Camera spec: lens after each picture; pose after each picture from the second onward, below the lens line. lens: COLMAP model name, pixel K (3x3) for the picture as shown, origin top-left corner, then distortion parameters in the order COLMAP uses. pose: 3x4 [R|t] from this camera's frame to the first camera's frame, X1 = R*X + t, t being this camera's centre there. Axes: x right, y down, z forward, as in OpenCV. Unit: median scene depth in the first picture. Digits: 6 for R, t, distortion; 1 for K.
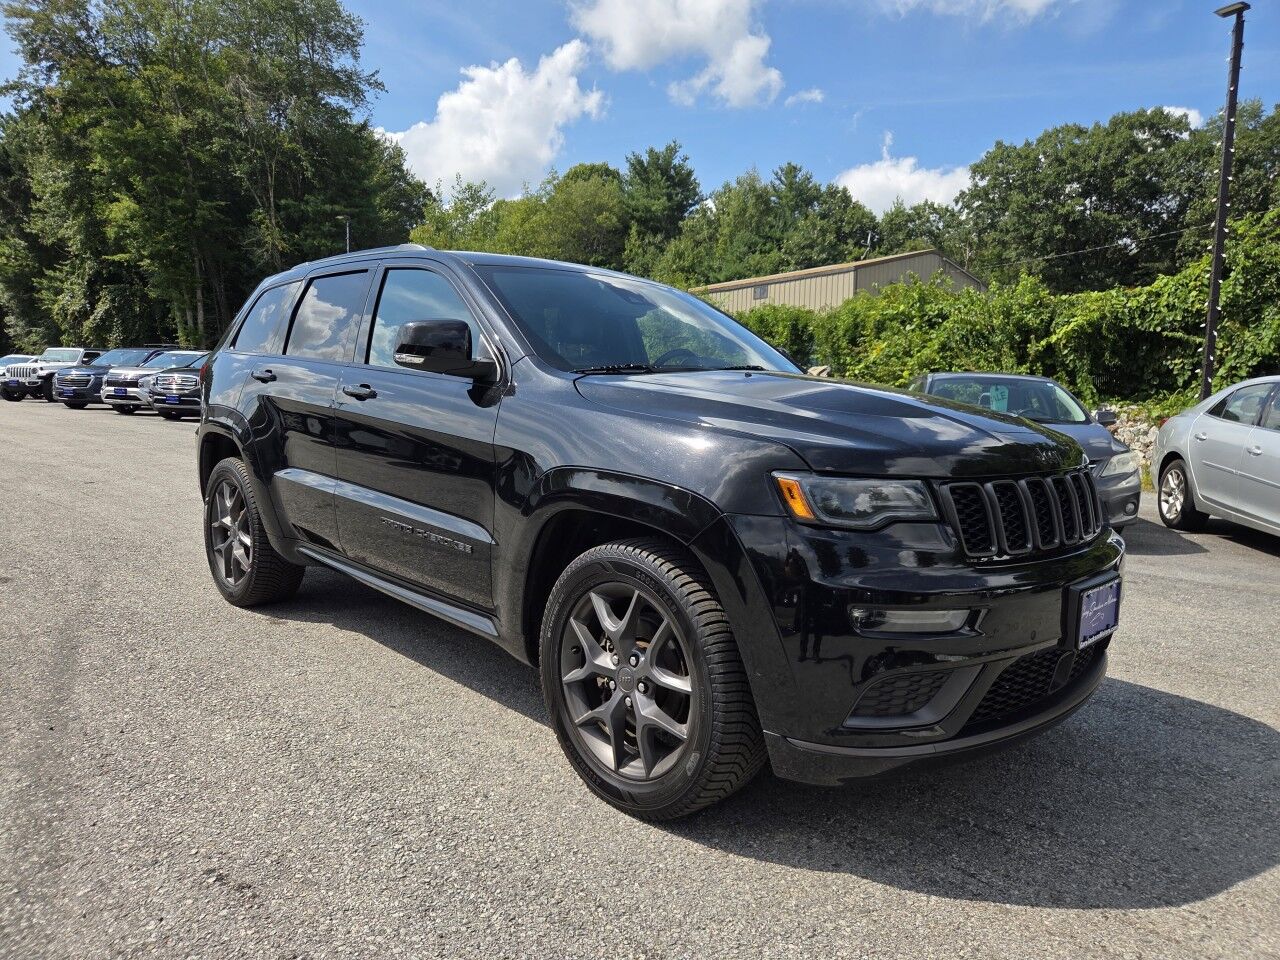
lens RADIAL K [[861.4, 0, 640.0], [0, 861.4, 480.0], [0, 0, 1]] dist [0.060025, -0.043982]
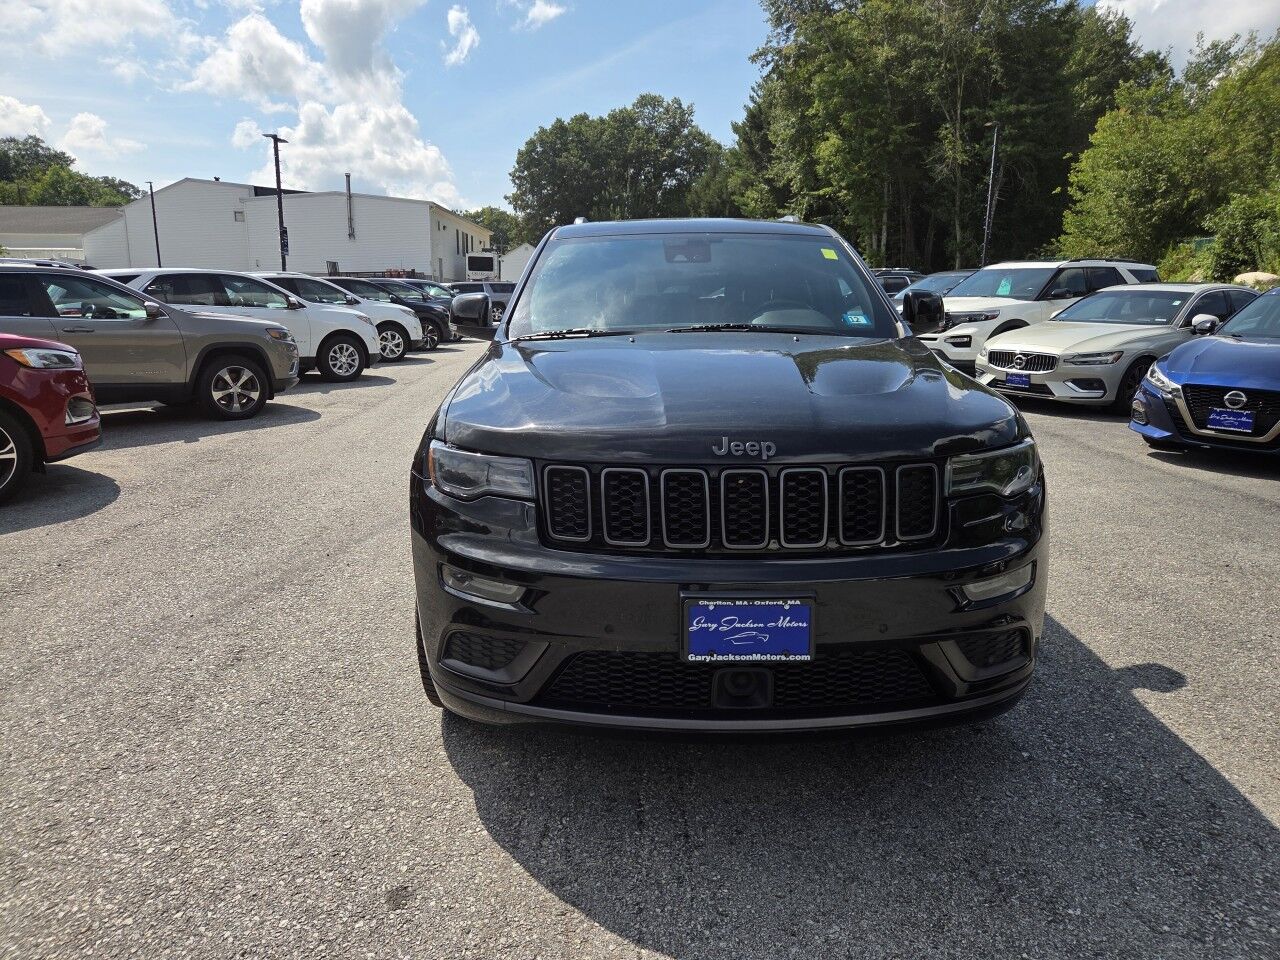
lens RADIAL K [[848.5, 0, 640.0], [0, 848.5, 480.0], [0, 0, 1]] dist [0.071465, -0.056566]
pose [[0.715567, 0.117253, -0.688633, 0.041141], [-0.046452, 0.991617, 0.120573, -0.003996], [0.696998, -0.054290, 0.715015, 0.012634]]
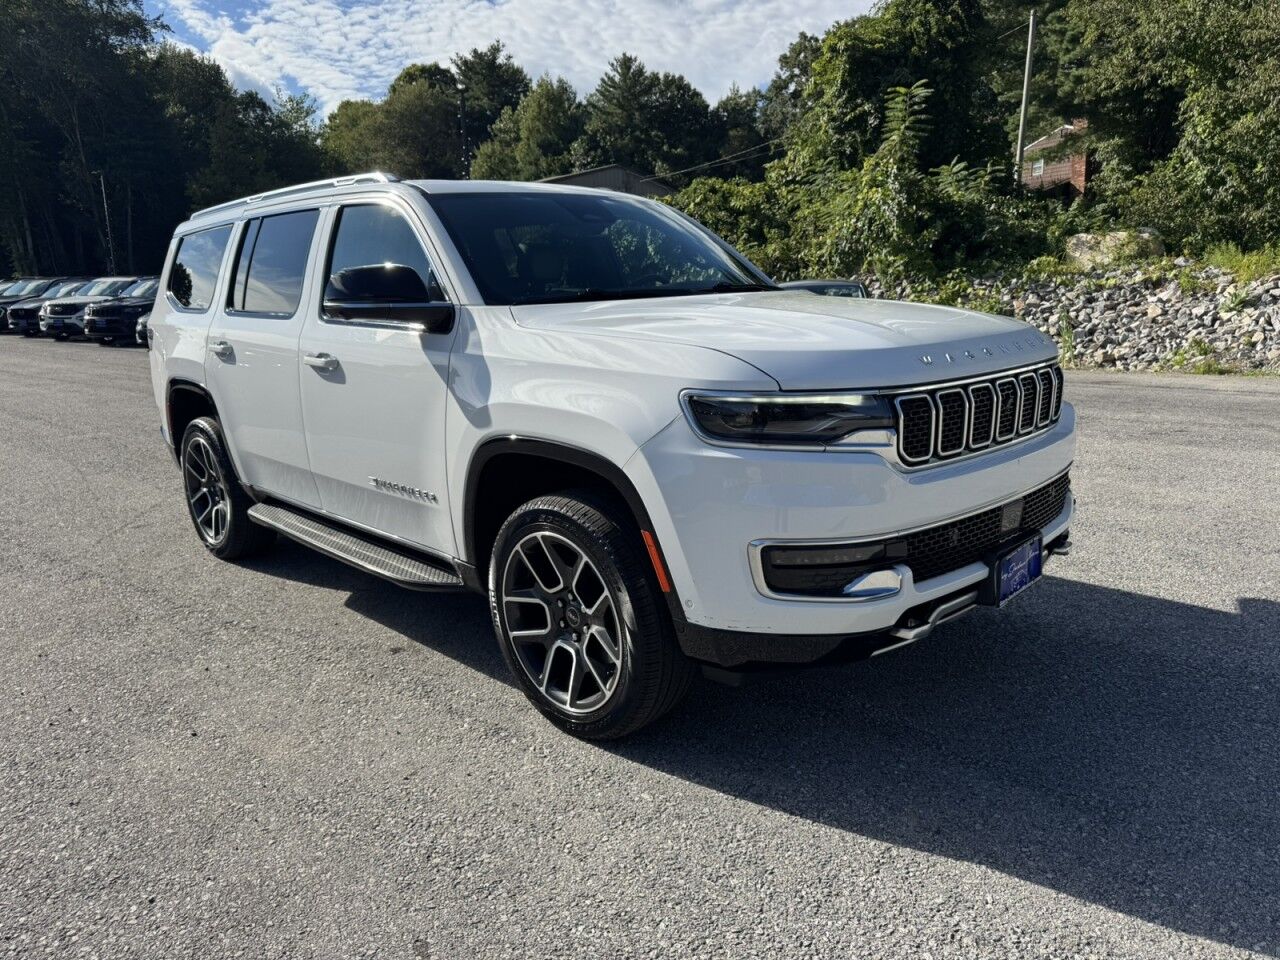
lens RADIAL K [[902.5, 0, 639.2], [0, 902.5, 484.4], [0, 0, 1]] dist [-0.003082, -0.004084]
pose [[0.996479, -0.062377, 0.056021, 0.189829], [0.055200, 0.991043, 0.121603, 0.025340], [-0.063105, -0.118082, 0.990997, -0.239278]]
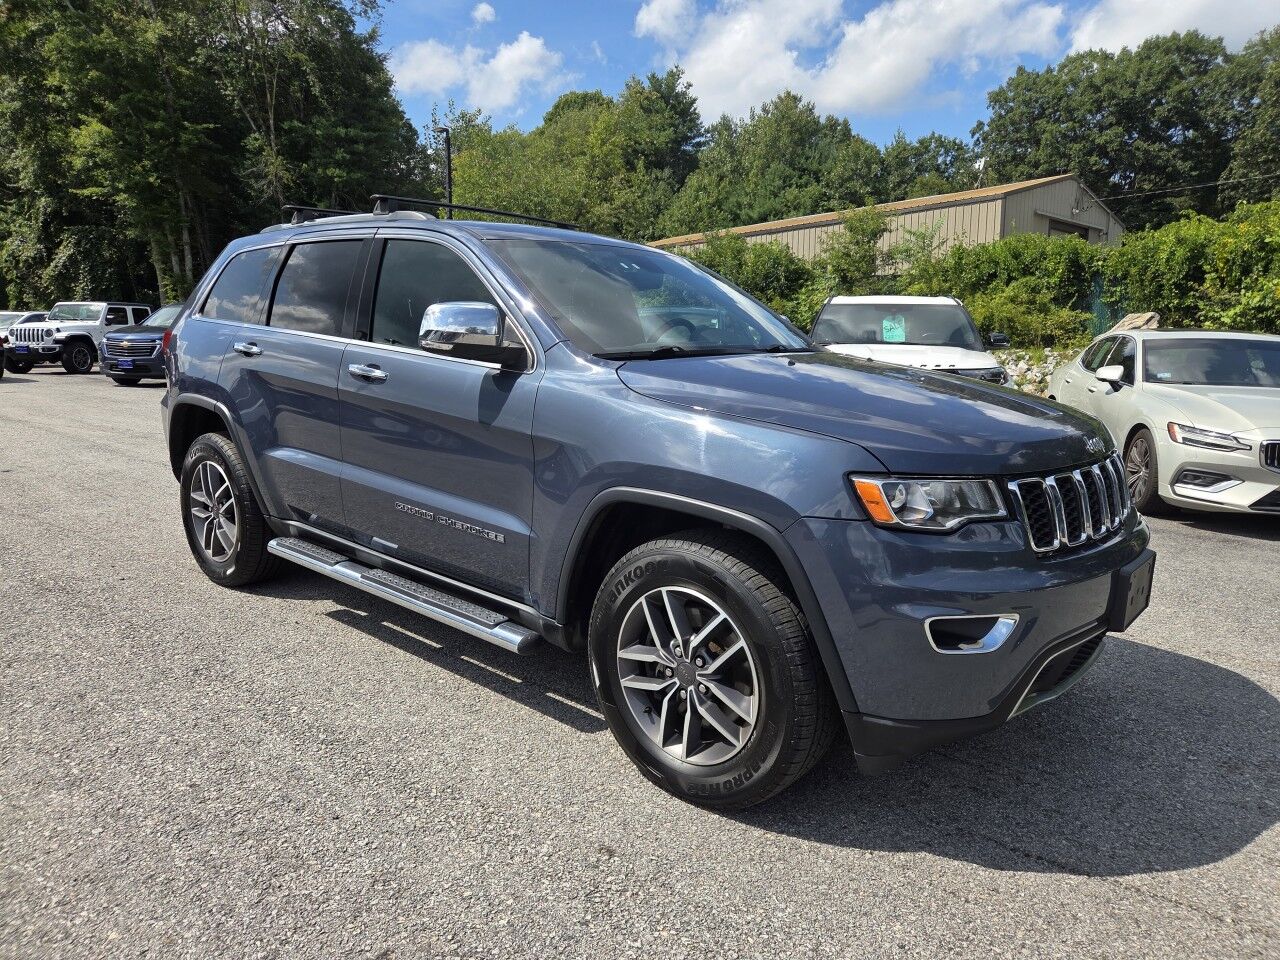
lens RADIAL K [[861.4, 0, 640.0], [0, 861.4, 480.0], [0, 0, 1]] dist [0.060025, -0.043982]
pose [[0.997951, -0.023794, 0.059396, -0.105569], [0.020175, 0.997946, 0.060805, -0.015378], [-0.060720, -0.059482, 0.996381, 0.094110]]
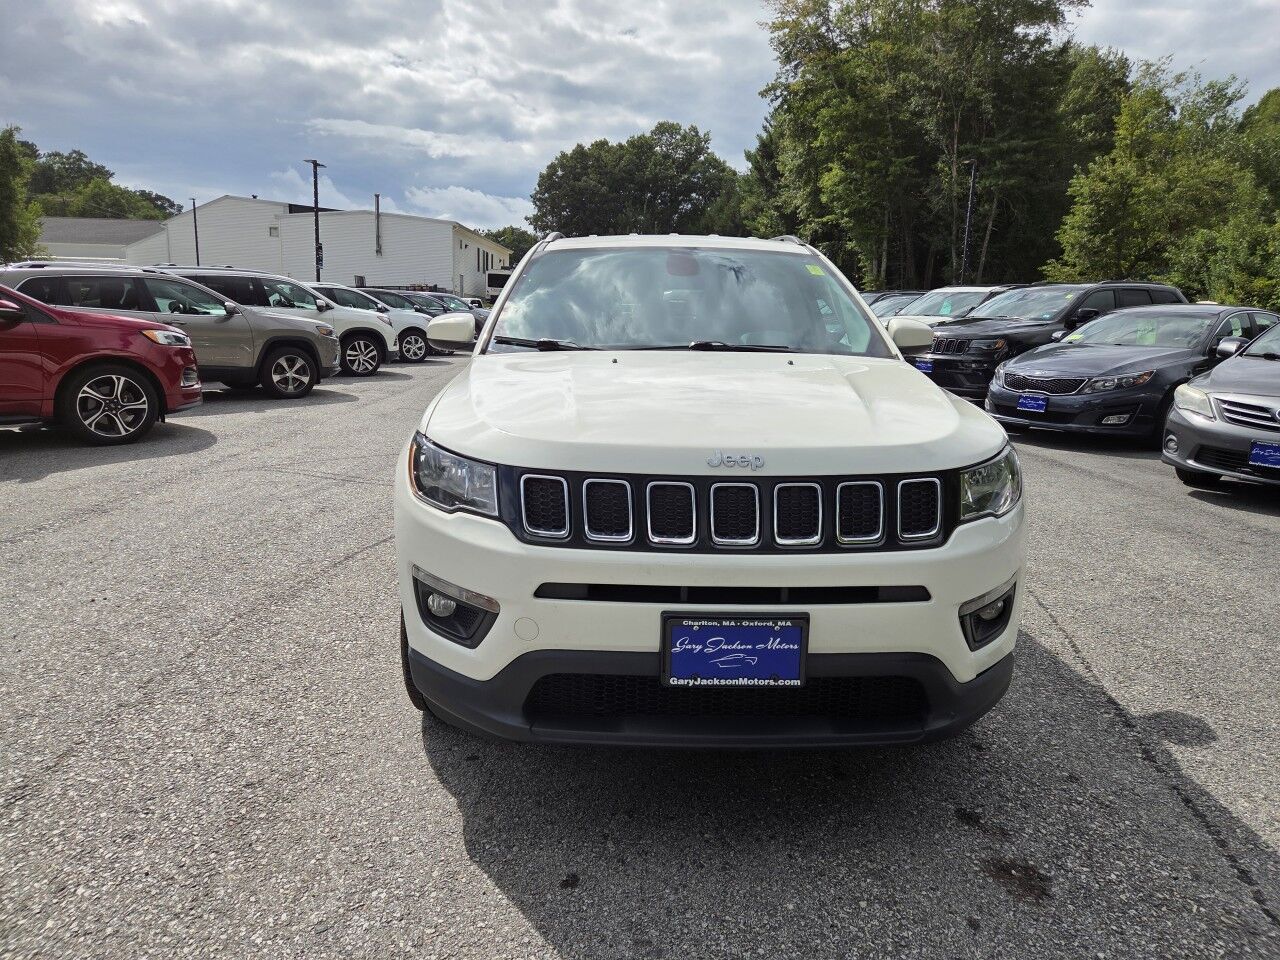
lens RADIAL K [[843.4, 0, 633.8], [0, 843.4, 473.2], [0, 0, 1]] dist [0.078084, -0.058893]
pose [[0.696853, 0.115119, -0.707915, 0.074917], [-0.069448, 0.993227, 0.093152, 0.001195], [0.713844, -0.015749, 0.700128, -0.007618]]
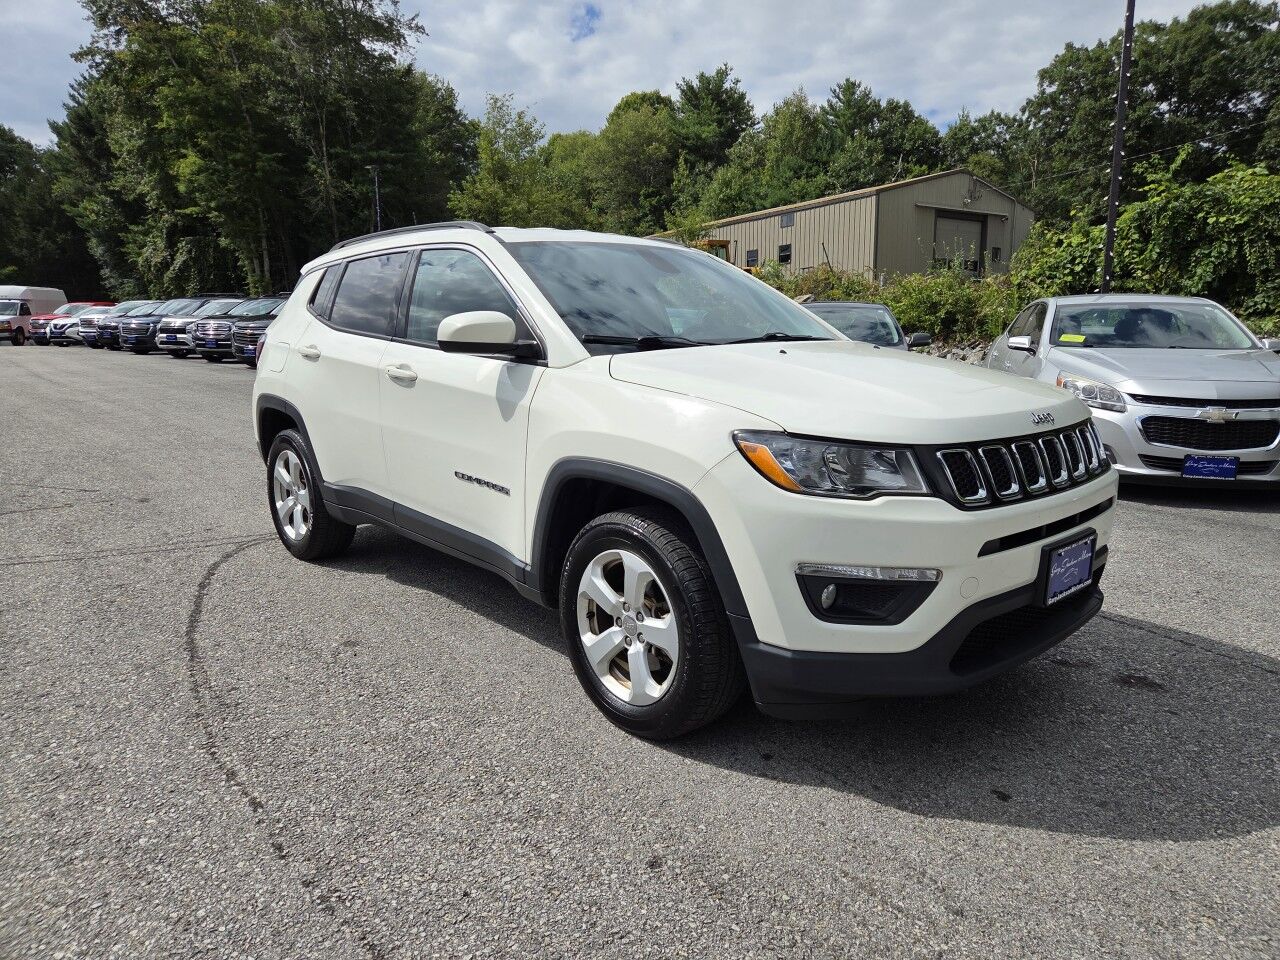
lens RADIAL K [[848.5, 0, 640.0], [0, 848.5, 480.0], [0, 0, 1]] dist [0.071465, -0.056566]
pose [[0.995921, -0.014608, -0.089039, 0.038178], [0.021651, 0.996666, 0.078662, 0.002739], [0.087593, -0.080268, 0.992917, -0.025464]]
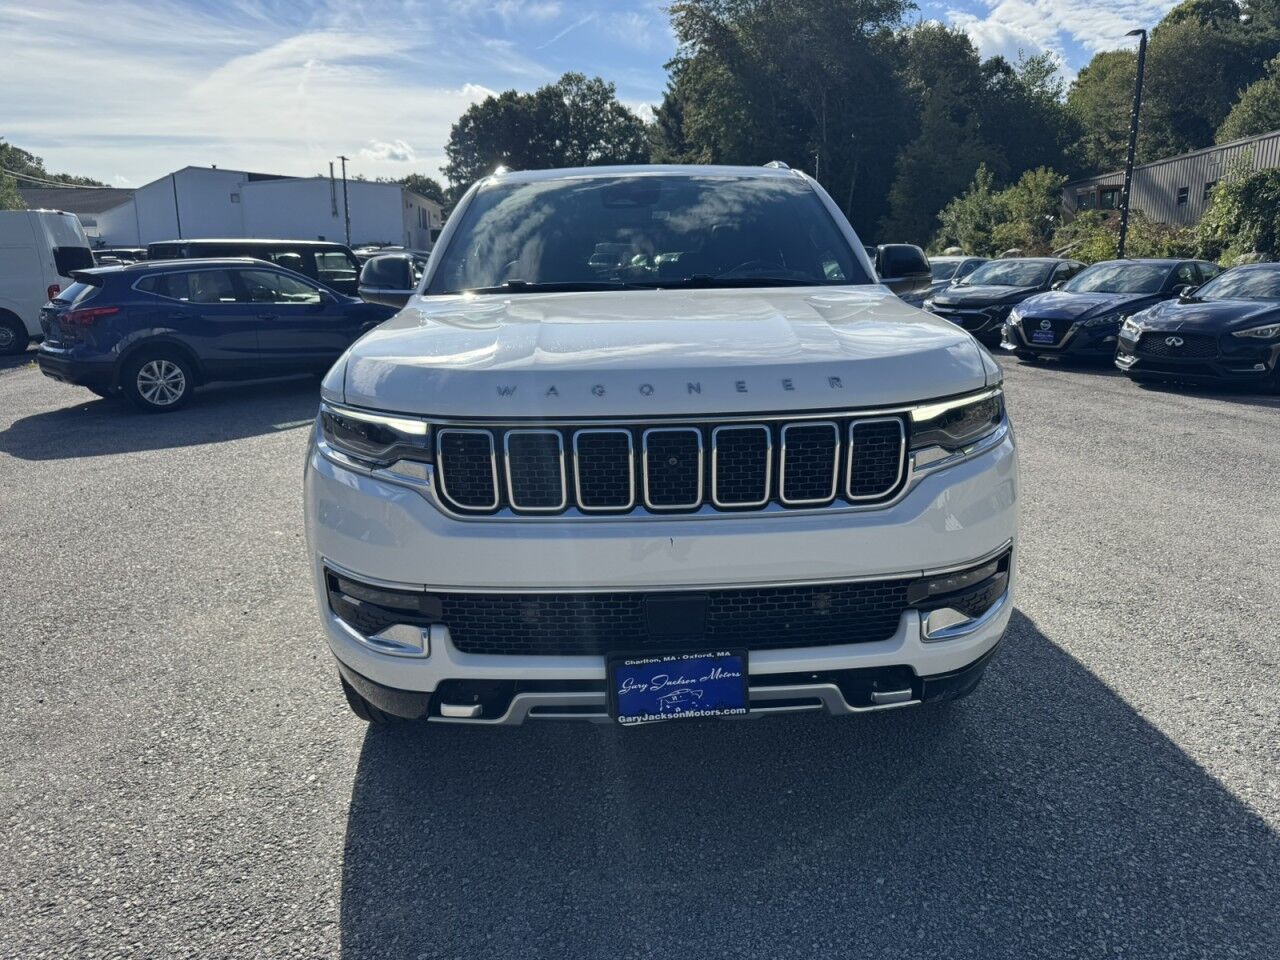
lens RADIAL K [[902.5, 0, 639.2], [0, 902.5, 484.4], [0, 0, 1]] dist [-0.003082, -0.004084]
pose [[0.772383, 0.117393, -0.624214, 0.235335], [-0.030746, 0.988530, 0.147864, 0.023867], [0.634413, -0.095016, 0.767133, -0.226126]]
